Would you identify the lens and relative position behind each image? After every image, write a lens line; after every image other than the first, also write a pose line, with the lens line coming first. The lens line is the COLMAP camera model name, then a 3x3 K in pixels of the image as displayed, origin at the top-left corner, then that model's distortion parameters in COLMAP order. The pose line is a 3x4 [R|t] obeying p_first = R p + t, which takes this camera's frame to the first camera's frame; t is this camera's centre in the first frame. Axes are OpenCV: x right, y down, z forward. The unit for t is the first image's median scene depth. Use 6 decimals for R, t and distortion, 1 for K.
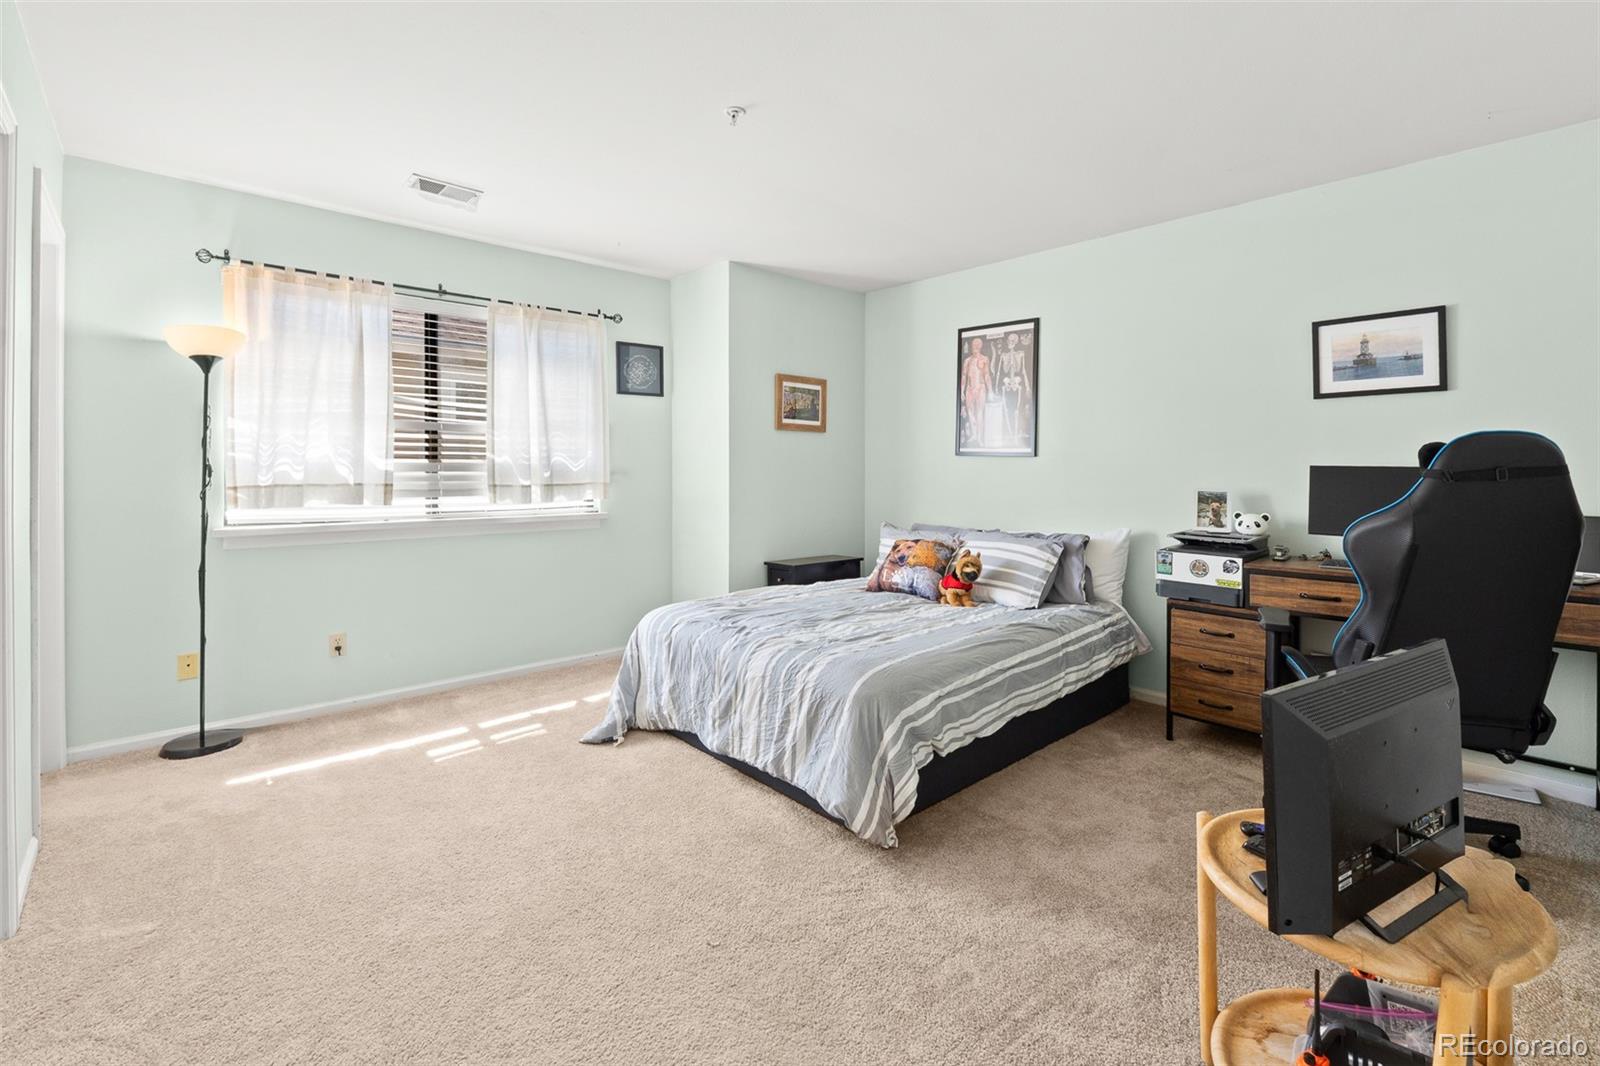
lens RADIAL K [[729.3, 0, 808.3], [0, 729.3, 464.5], [0, 0, 1]] dist [-0.002894, -0.000281]
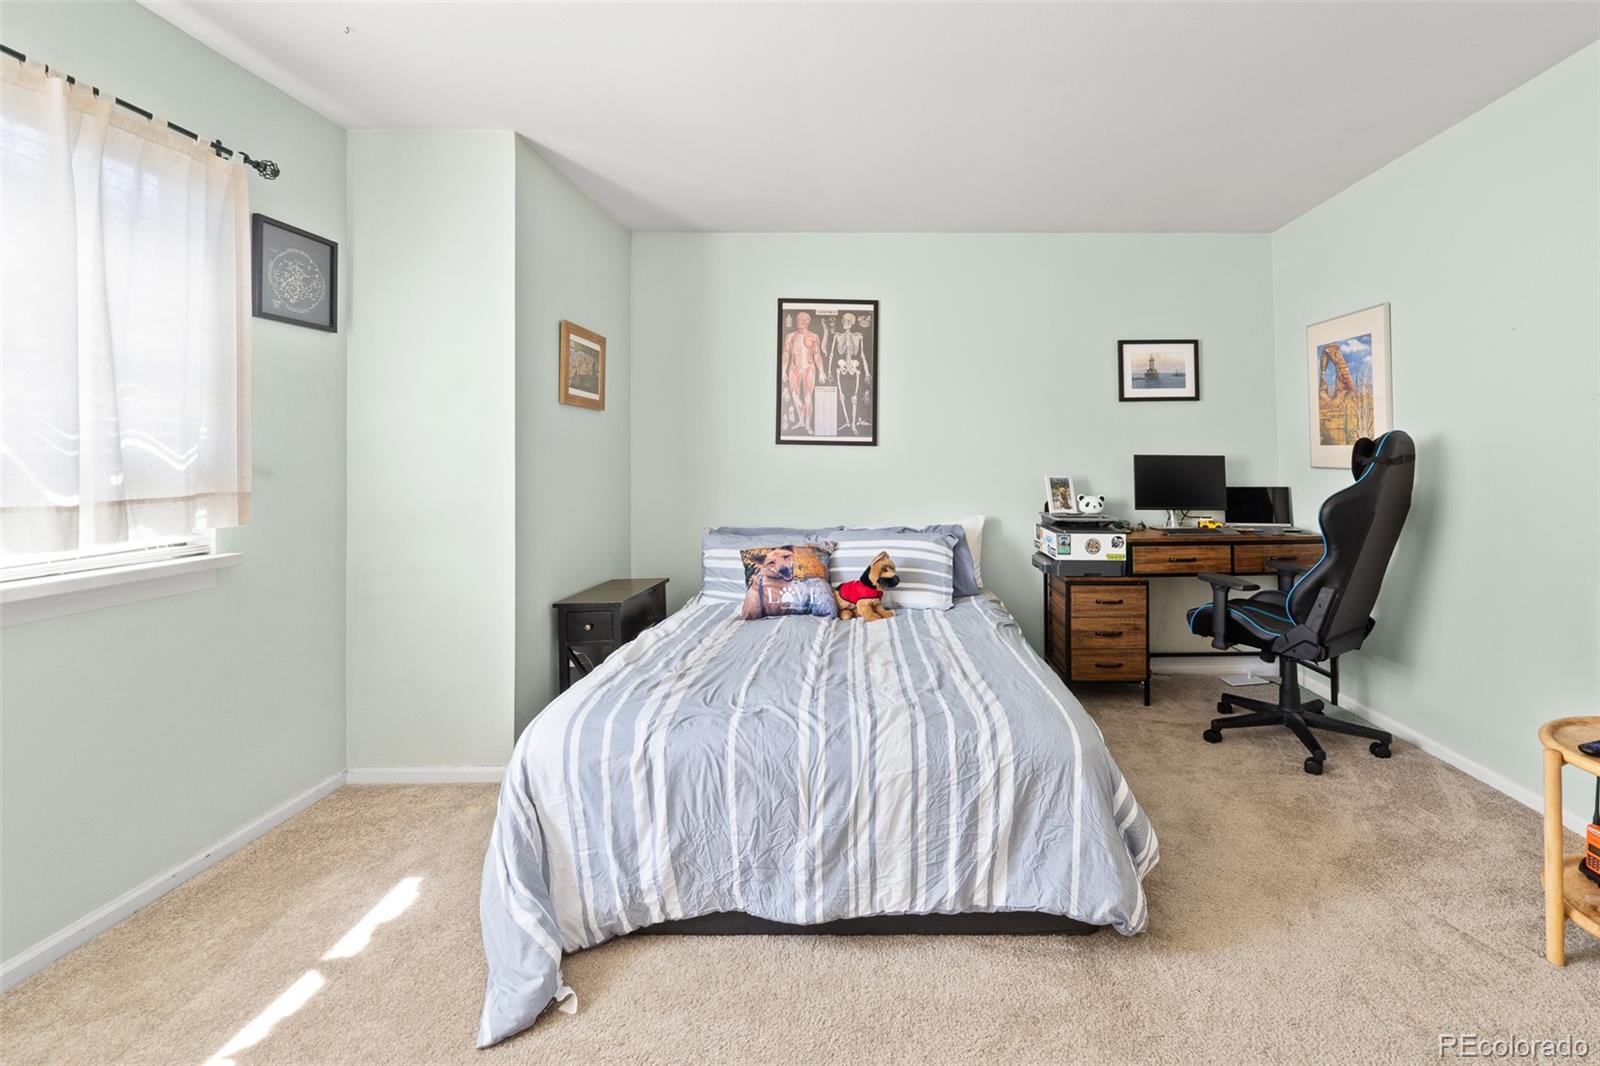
lens RADIAL K [[718.3, 0, 799.0], [0, 718.3, 436.0], [0, 0, 1]] dist [-0.002574, -0.000502]
pose [[0.661413, 0.017871, 0.749809, -0.510595], [0.001738, 0.999677, -0.025359, -0.000411], [-0.750020, 0.018076, 0.661168, 0.515334]]
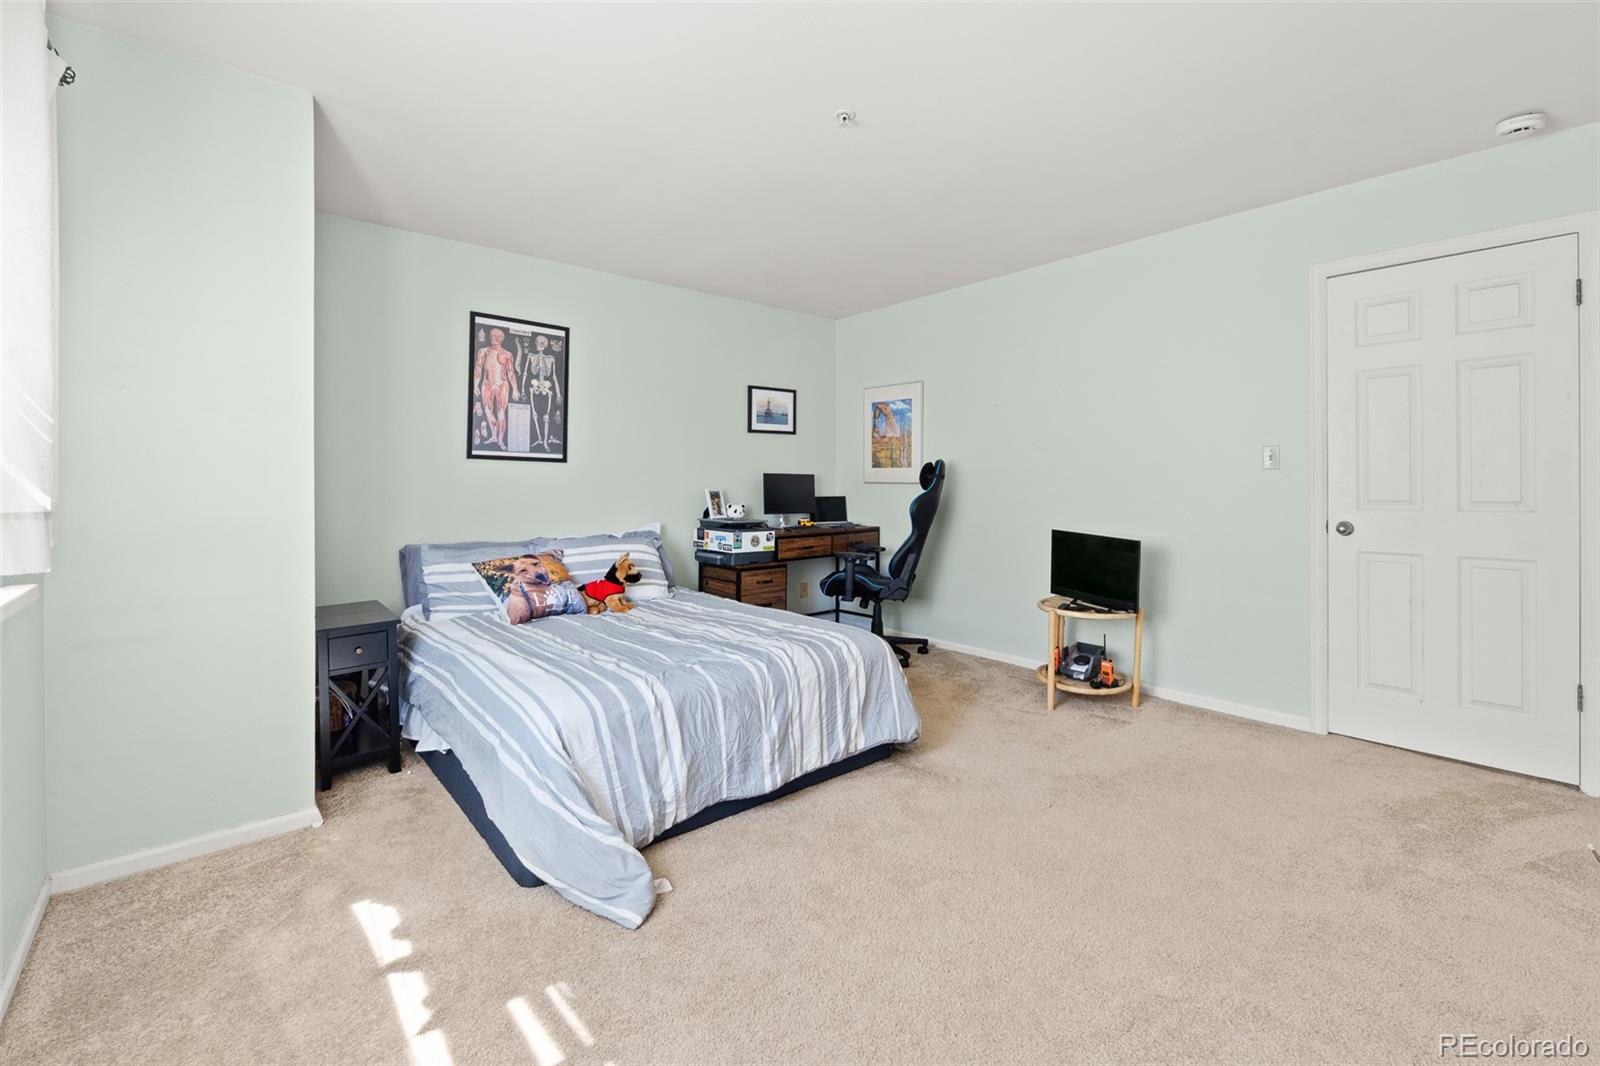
lens RADIAL K [[694.2, 0, 806.4], [0, 694.2, 471.9], [0, 0, 1]] dist [-0.004550, -0.000350]
pose [[0.018090, 0.008681, 0.999799, -0.737407], [-0.006139, 0.999944, -0.008571, 0.009637], [-0.999818, -0.005983, 0.018143, 0.724536]]
